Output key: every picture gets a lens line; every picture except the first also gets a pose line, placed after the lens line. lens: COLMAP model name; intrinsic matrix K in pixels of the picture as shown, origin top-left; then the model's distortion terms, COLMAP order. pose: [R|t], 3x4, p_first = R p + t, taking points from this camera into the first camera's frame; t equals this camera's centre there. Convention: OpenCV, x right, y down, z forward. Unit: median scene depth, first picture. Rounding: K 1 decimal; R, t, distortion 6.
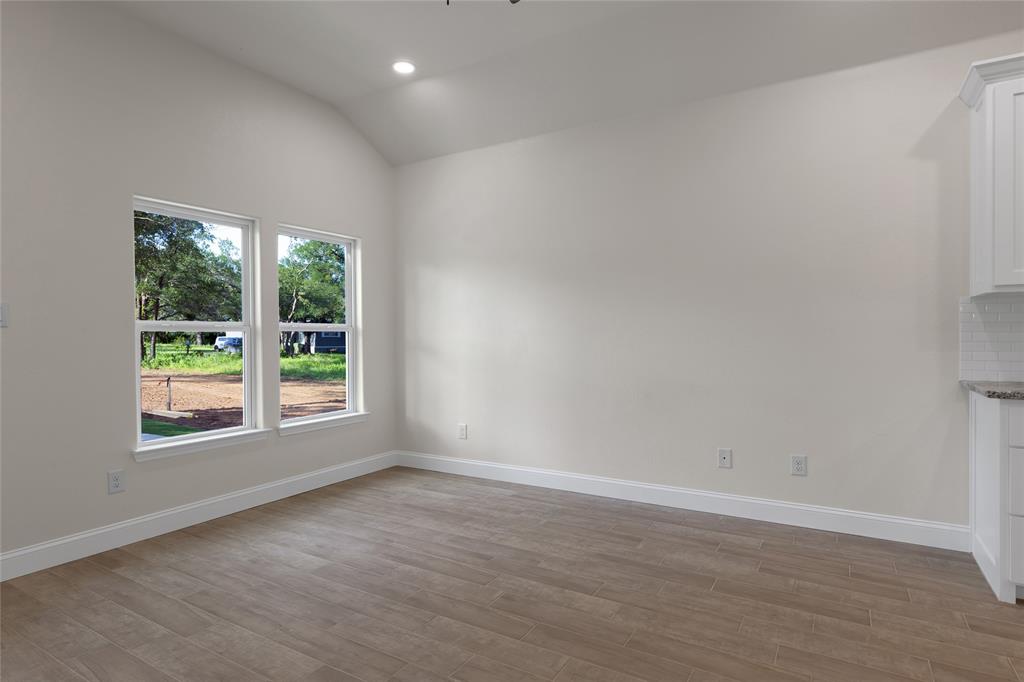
lens RADIAL K [[542.5, 0, 518.2], [0, 542.5, 342.1], [0, 0, 1]] dist [0.002658, 0.000317]
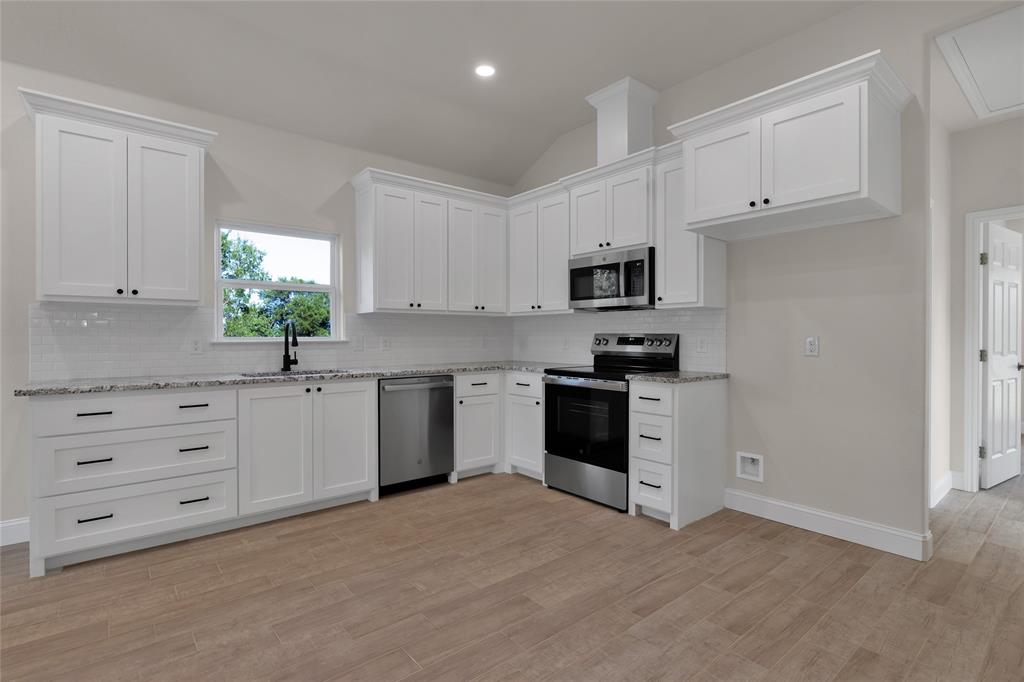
lens RADIAL K [[496.7, 0, 515.3], [0, 496.7, 339.6], [0, 0, 1]] dist [-0.002398, -0.000217]
pose [[0.337604, 0.000544, 0.941288, 0.199005], [0.008004, 0.999962, -0.003448, 0.000036], [-0.941254, 0.008699, 0.337587, -0.205593]]
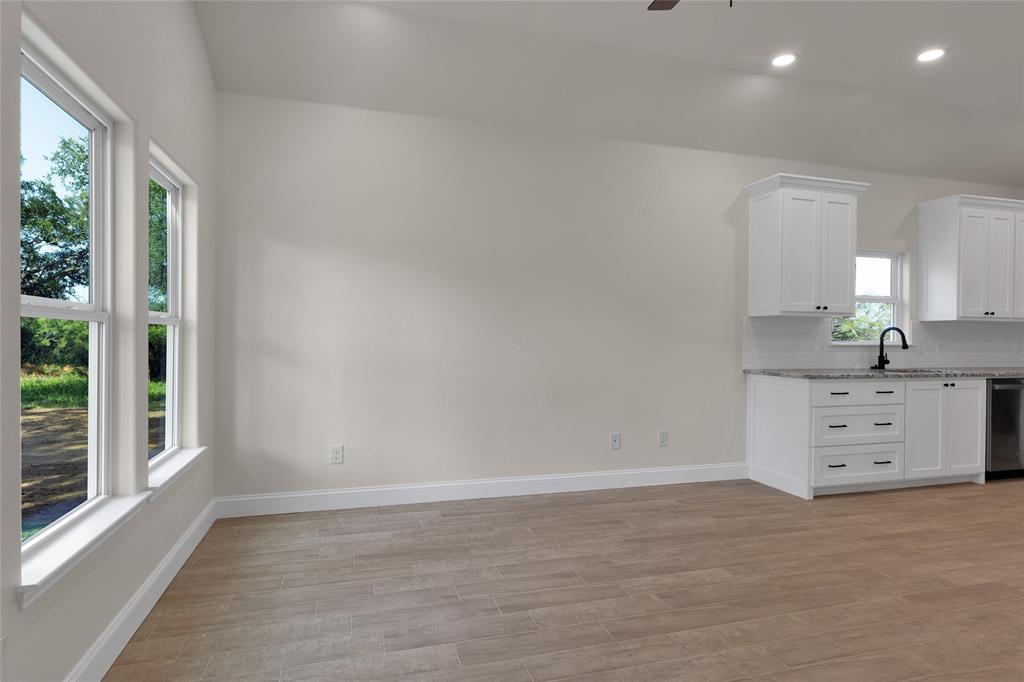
lens RADIAL K [[540.9, 0, 488.6], [0, 540.9, 342.3], [0, 0, 1]] dist [0.001440, -0.000261]
pose [[0.693306, 0.005723, 0.720621, -0.749031], [-0.005799, 0.999980, -0.002363, -0.000641], [-0.720620, -0.002541, 0.693326, 0.409793]]
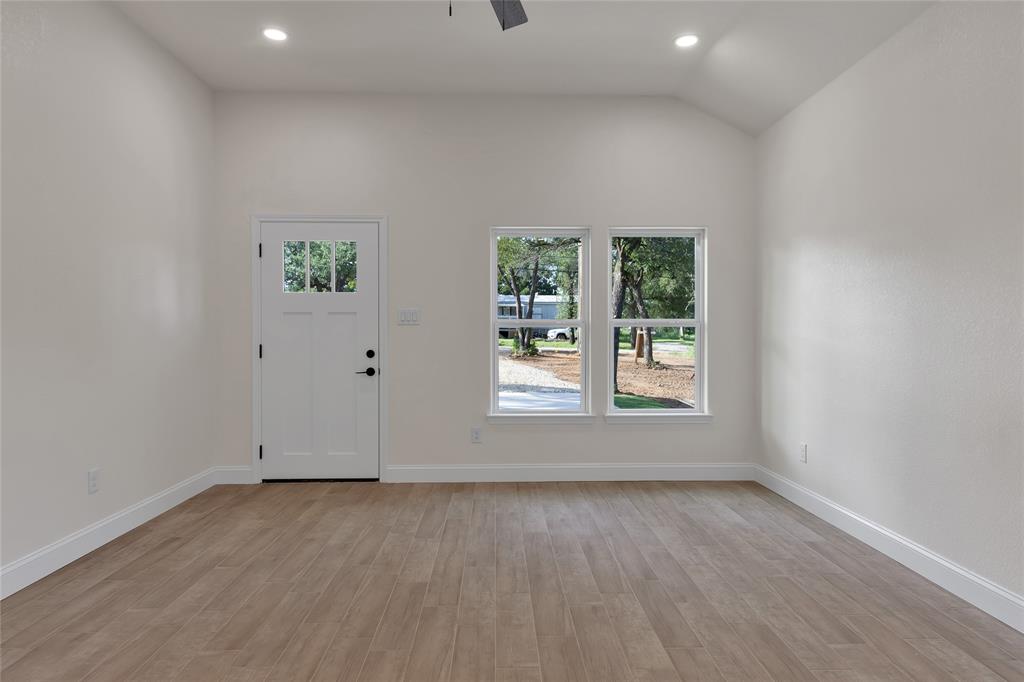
lens RADIAL K [[608.0, 0, 517.4], [0, 608.0, 336.9], [0, 0, 1]] dist [0.011201, 0.000088]
pose [[0.538017, 0.014464, -0.842810, 0.608524], [-0.013934, 0.999869, 0.008265, -0.009443], [0.842819, 0.007297, 0.538148, 0.233984]]
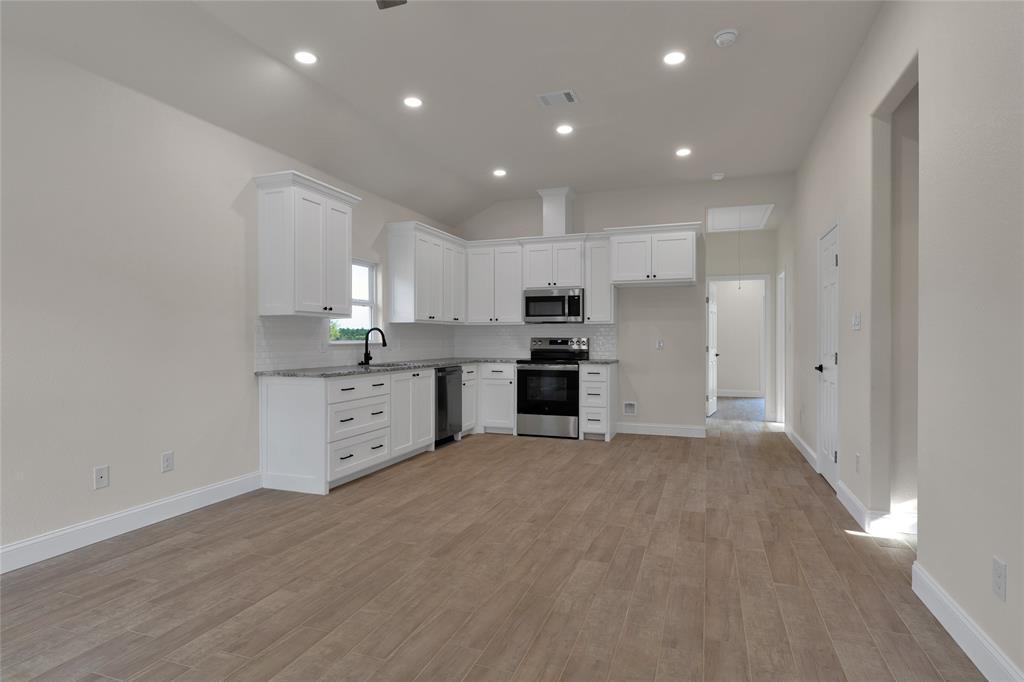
lens RADIAL K [[568.3, 0, 512.0], [0, 568.3, 341.0], [0, 0, 1]] dist [-0.000390, -0.000663]
pose [[-0.196305, 0.003663, 0.980536, -0.746618], [0.011670, 0.999931, -0.001399, -0.002812], [-0.980473, 0.011168, -0.196334, 0.568260]]
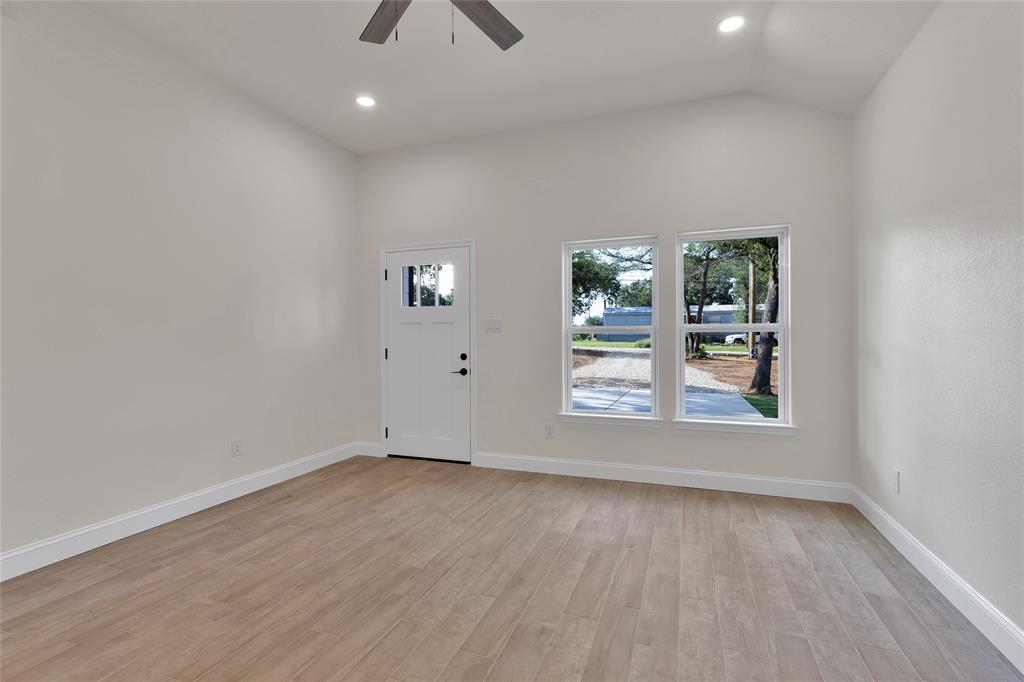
lens RADIAL K [[487.5, 0, 507.2], [0, 487.5, 336.4], [0, 0, 1]] dist [0.004616, 0.000297]
pose [[0.177044, 0.002590, -0.984200, 0.578888], [-0.008629, 0.999962, 0.001079, -0.011809], [0.984165, 0.008301, 0.177059, 0.606848]]
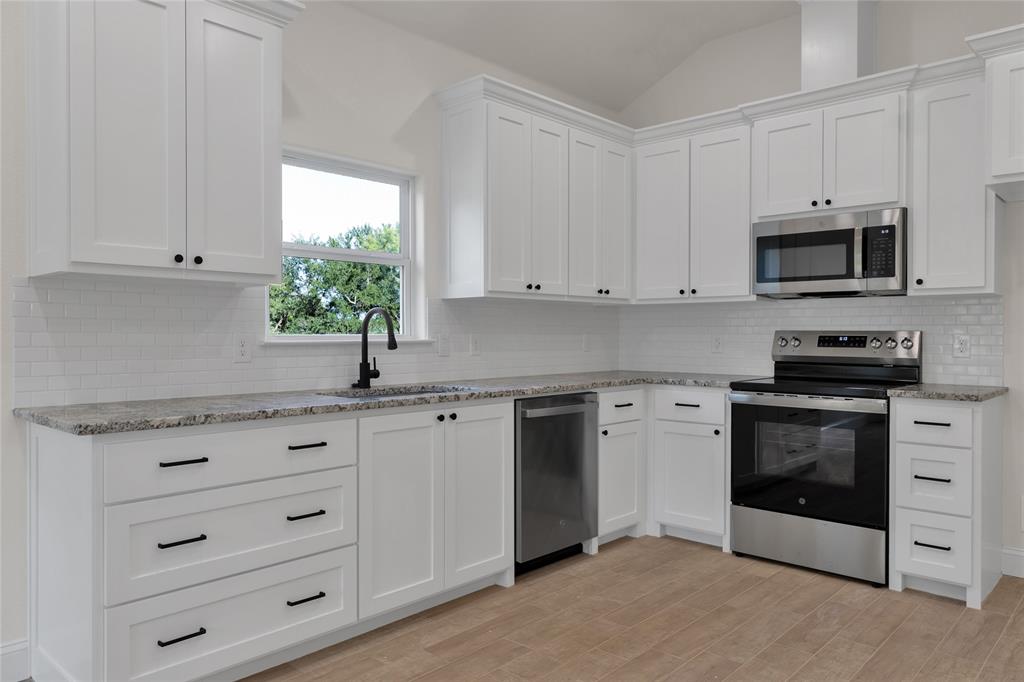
lens RADIAL K [[728.7, 0, 506.0], [0, 728.7, 338.2], [0, 0, 1]] dist [0.008308, 0.000397]
pose [[0.204919, 0.001735, 0.978777, 0.096489], [0.006832, 0.999972, -0.003203, -0.003680], [-0.978755, 0.007343, 0.204901, 0.247497]]
